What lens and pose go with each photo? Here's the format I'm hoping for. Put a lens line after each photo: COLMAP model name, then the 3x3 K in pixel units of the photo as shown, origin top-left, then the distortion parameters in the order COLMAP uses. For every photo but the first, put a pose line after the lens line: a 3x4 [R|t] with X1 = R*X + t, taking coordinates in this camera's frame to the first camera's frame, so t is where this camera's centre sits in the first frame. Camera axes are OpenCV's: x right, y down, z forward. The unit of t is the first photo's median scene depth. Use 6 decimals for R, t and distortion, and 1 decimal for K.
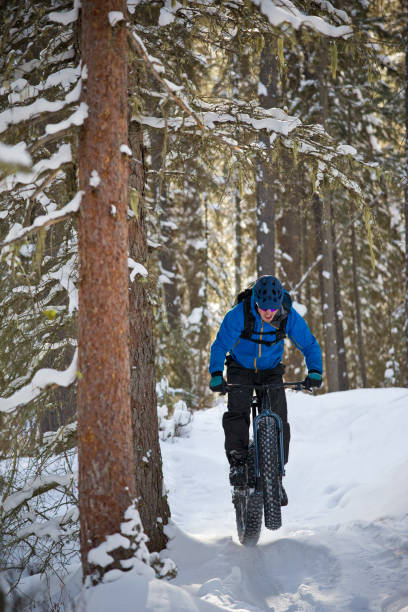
lens RADIAL K [[3271.7, 0, 203.6], [0, 3271.7, 319.5], [0, 0, 1]] dist [2.056252, 4.863918]
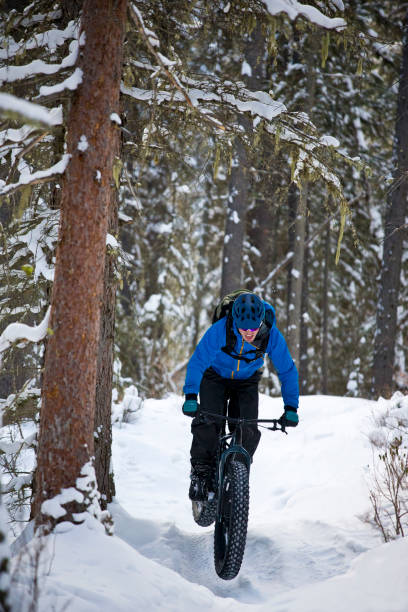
lens RADIAL K [[2982.3, 0, 204.0], [0, 2982.3, 306.0], [0, 0, 1]] dist [2.067616, 0.236654]
pose [[0.995280, 0.096756, 0.007500, 0.004180], [-0.096816, 0.995269, 0.008121, -0.006236], [-0.006679, -0.008809, 0.999939, 0.104558]]
